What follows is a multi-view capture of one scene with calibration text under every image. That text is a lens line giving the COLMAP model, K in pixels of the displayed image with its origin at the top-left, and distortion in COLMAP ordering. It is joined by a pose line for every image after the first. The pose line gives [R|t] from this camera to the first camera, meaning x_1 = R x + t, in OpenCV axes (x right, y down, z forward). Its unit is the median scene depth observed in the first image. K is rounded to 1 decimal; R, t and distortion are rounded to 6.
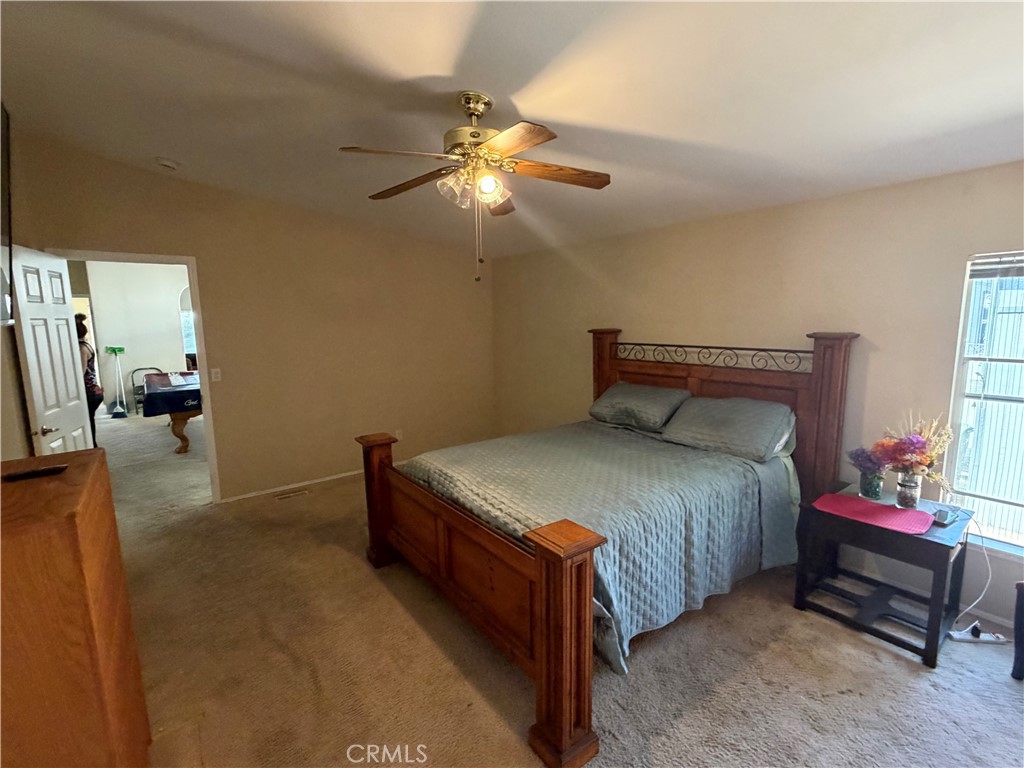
lens RADIAL K [[468.0, 0, 511.6], [0, 468.0, 383.5], [0, 0, 1]] dist [0.000625, -0.000610]
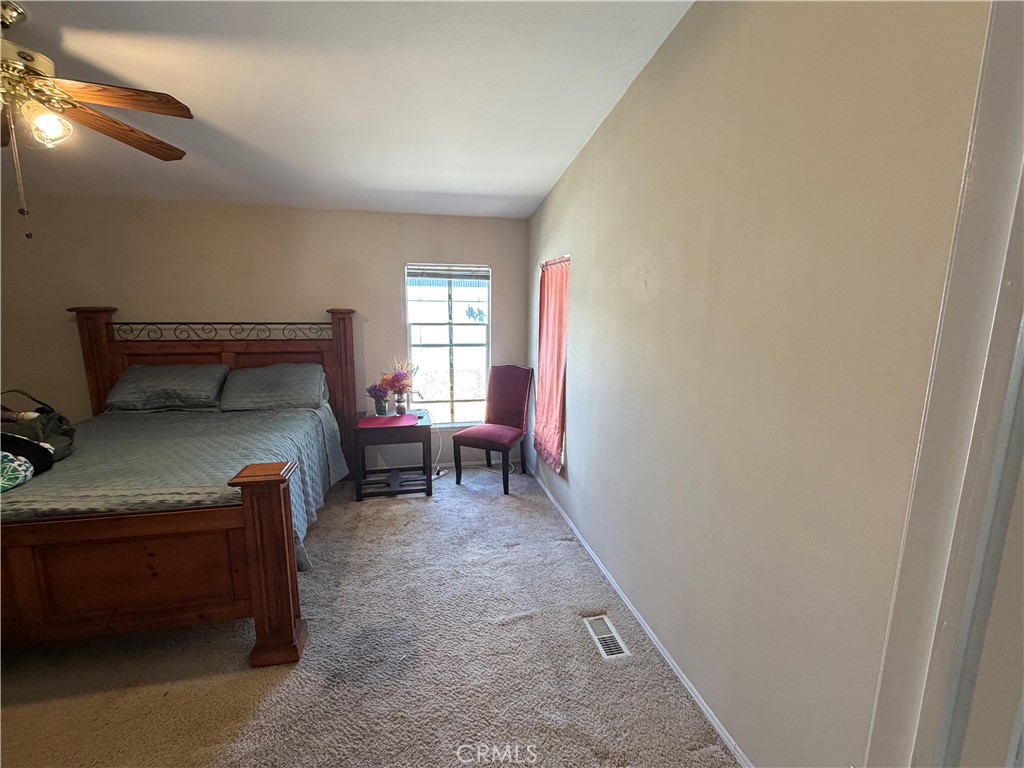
lens RADIAL K [[468.0, 0, 512.2], [0, 468.0, 384.7], [0, 0, 1]] dist [0.000625, -0.000610]
pose [[0.417908, -0.137275, 0.898058, -0.425280], [0.111541, 0.988792, 0.099239, 0.036771], [-0.901616, 0.058698, 0.428536, -0.059075]]
